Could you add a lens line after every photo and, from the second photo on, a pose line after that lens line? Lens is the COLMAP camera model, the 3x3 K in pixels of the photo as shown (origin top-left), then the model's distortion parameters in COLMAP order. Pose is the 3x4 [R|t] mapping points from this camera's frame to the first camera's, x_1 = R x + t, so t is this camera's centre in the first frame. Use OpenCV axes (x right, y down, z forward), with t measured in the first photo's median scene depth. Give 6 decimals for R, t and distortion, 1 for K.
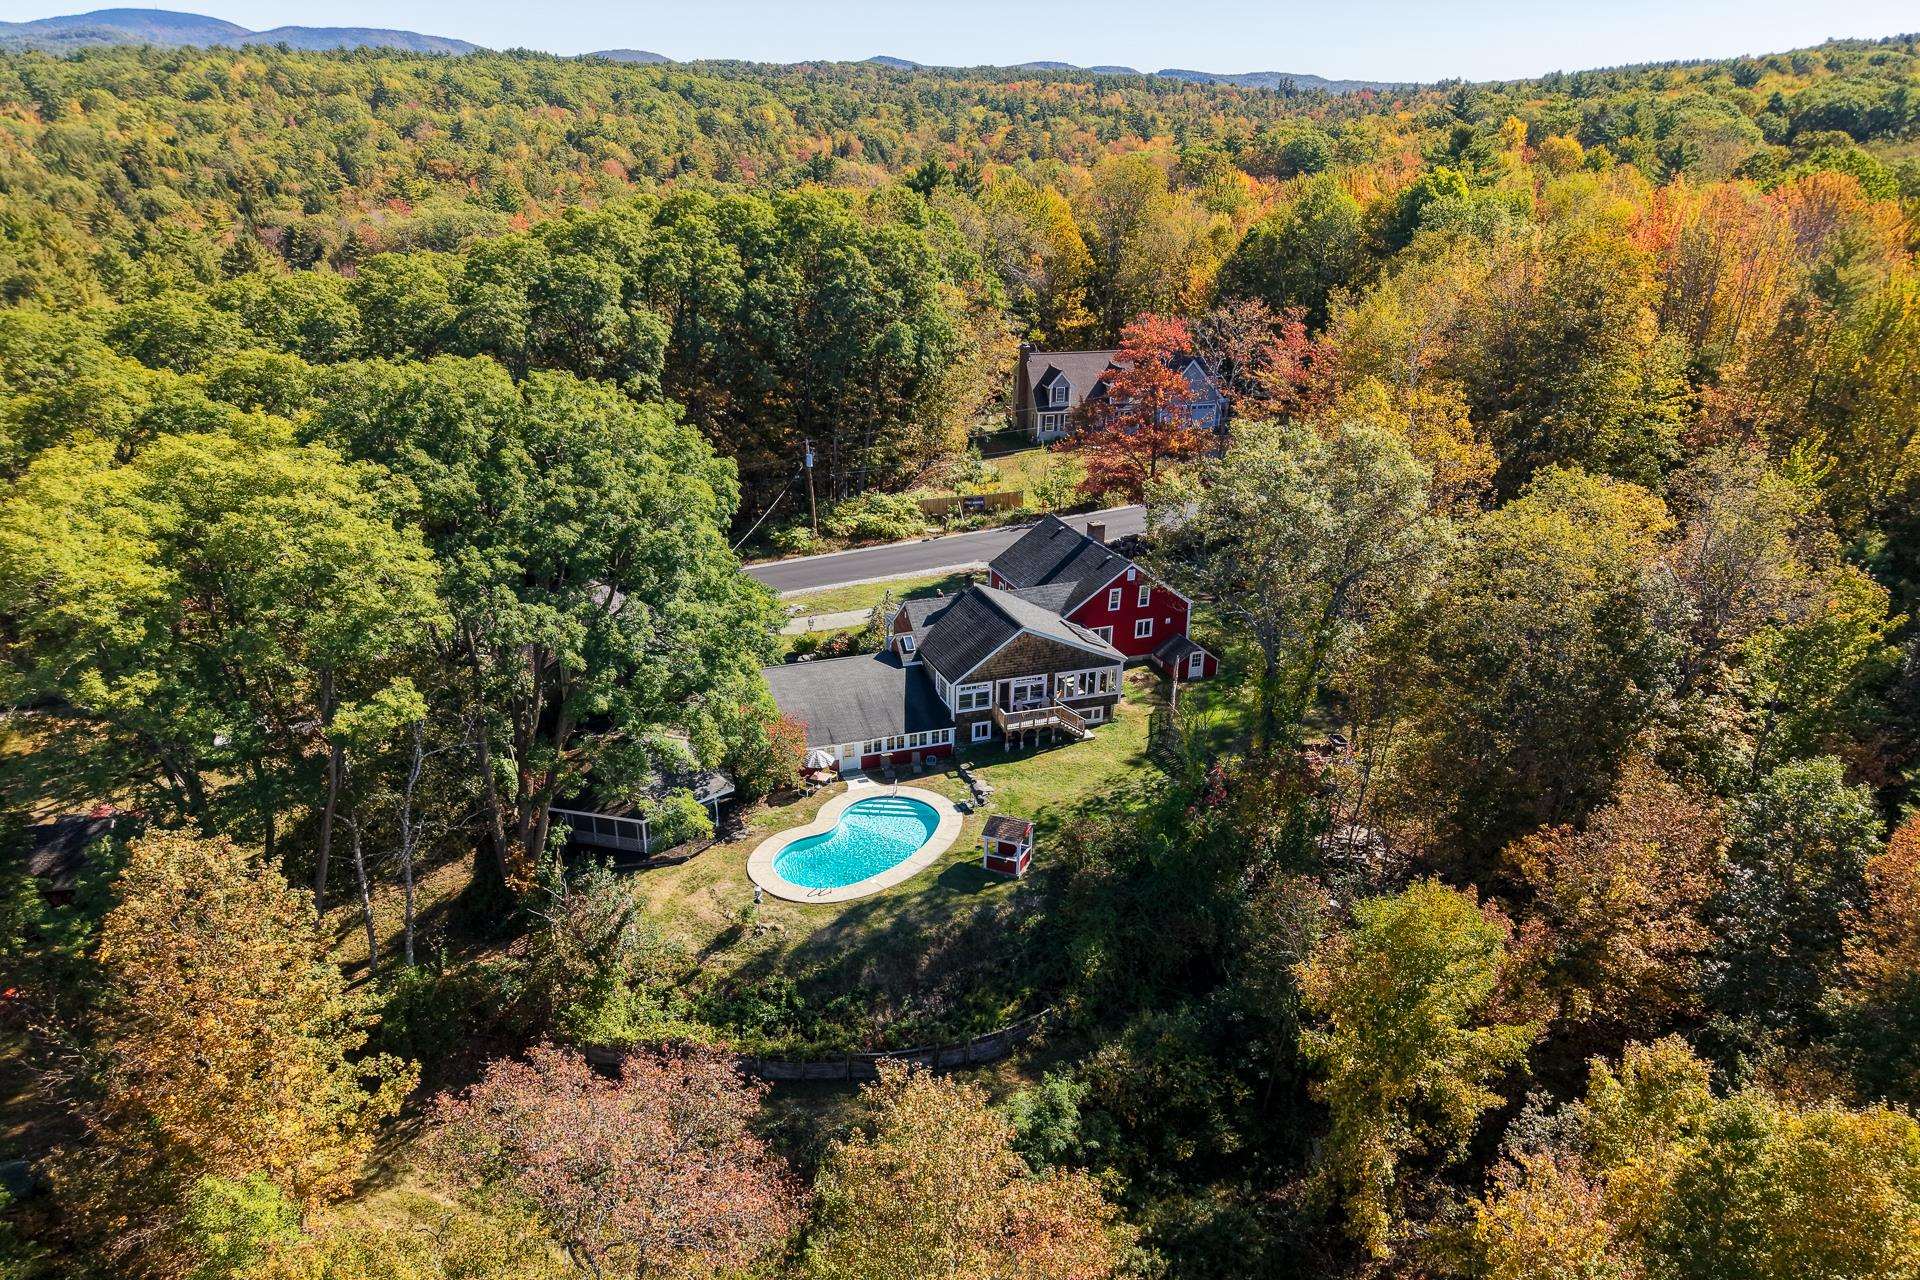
lens RADIAL K [[1240.2, 0, 960.0], [0, 1240.2, 640.0], [0, 0, 1]] dist [0.004784, 0.001373]
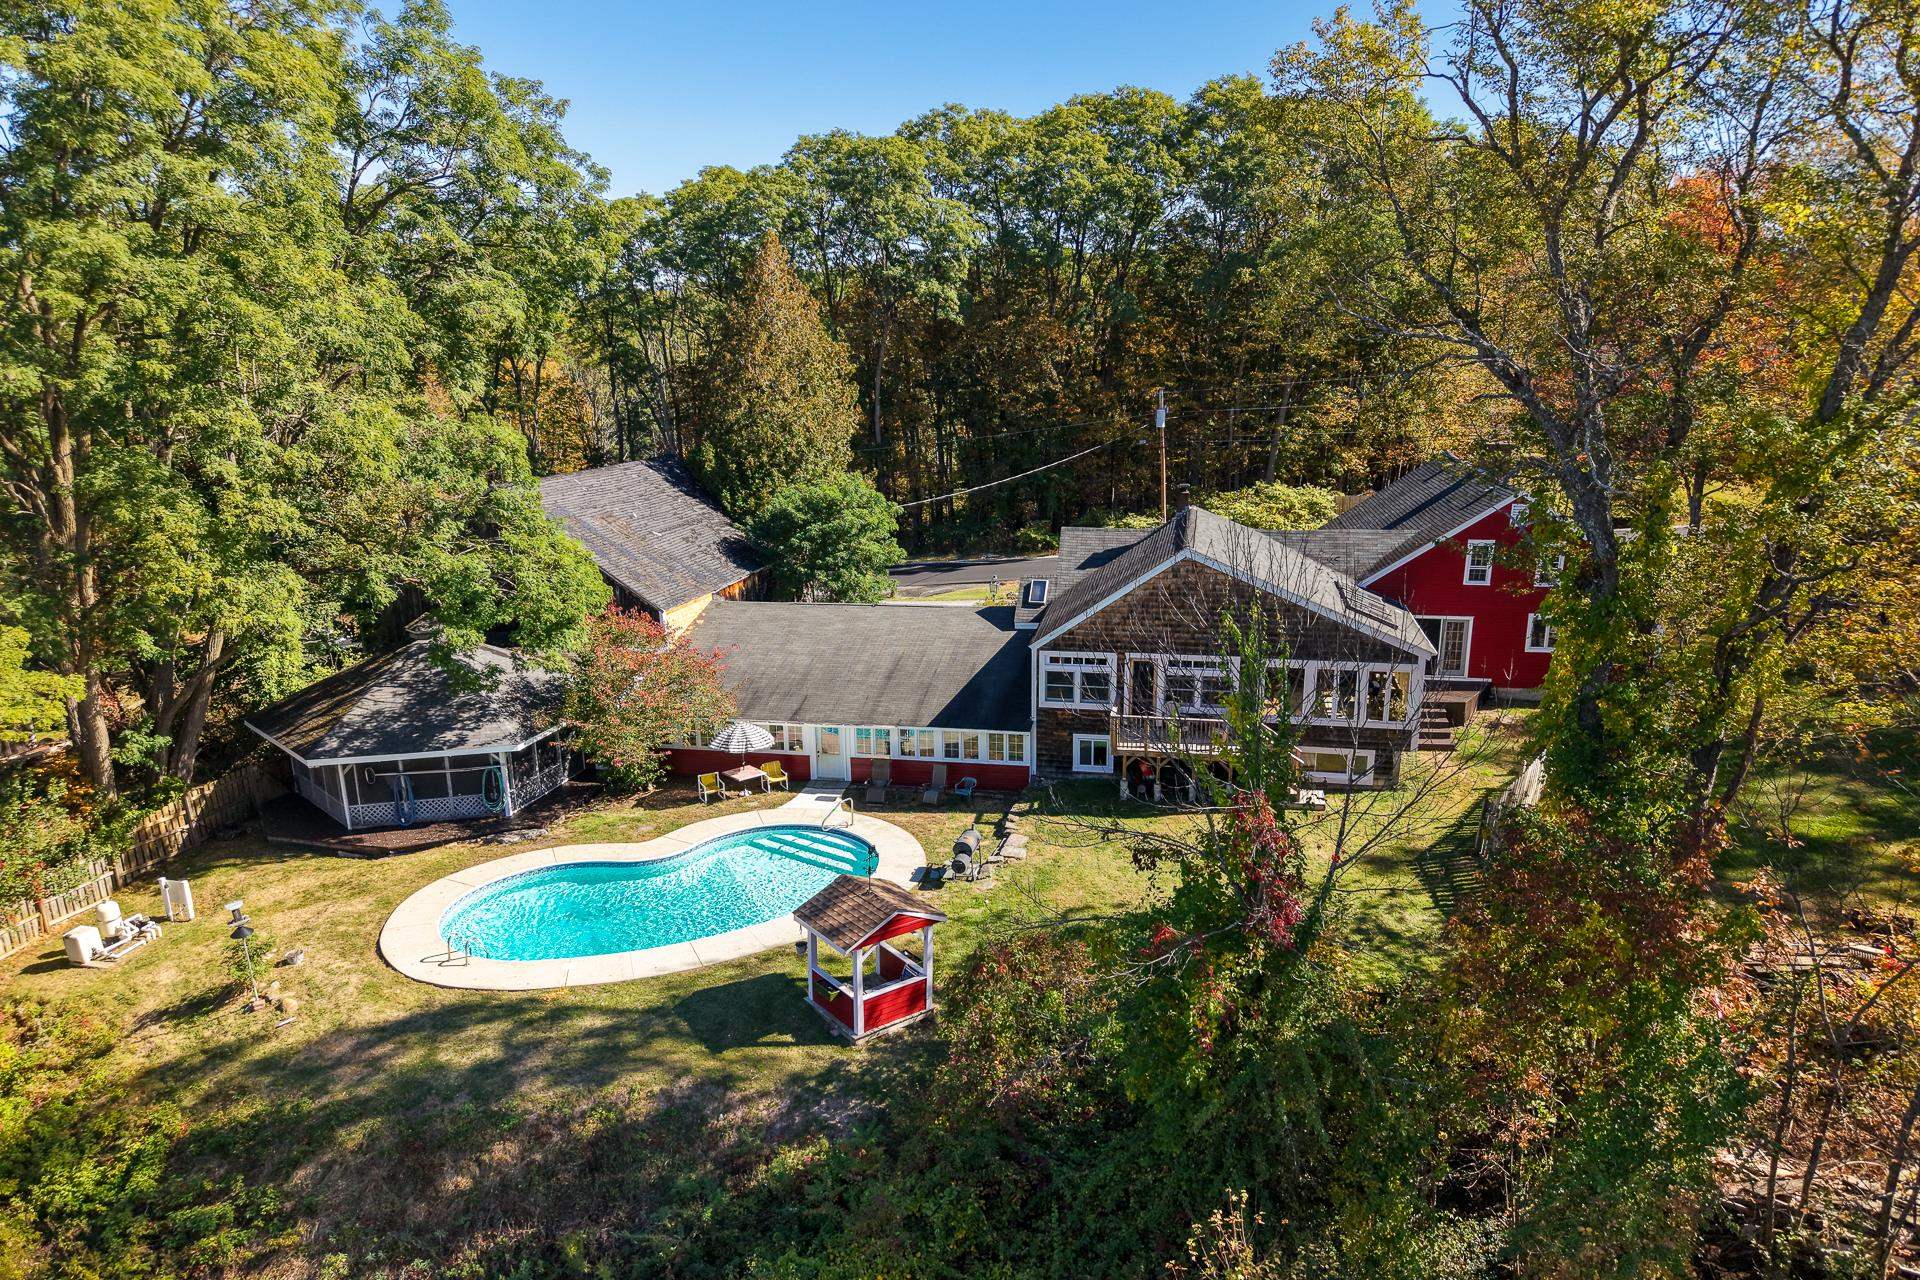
lens RADIAL K [[1240.2, 0, 960.0], [0, 1240.2, 640.0], [0, 0, 1]] dist [0.004784, 0.001373]
pose [[0.870284, 0.106886, -0.480812, 0.208838], [-0.157084, 0.985427, -0.065263, 0.070037], [0.466830, 0.132325, 0.874391, 0.533397]]
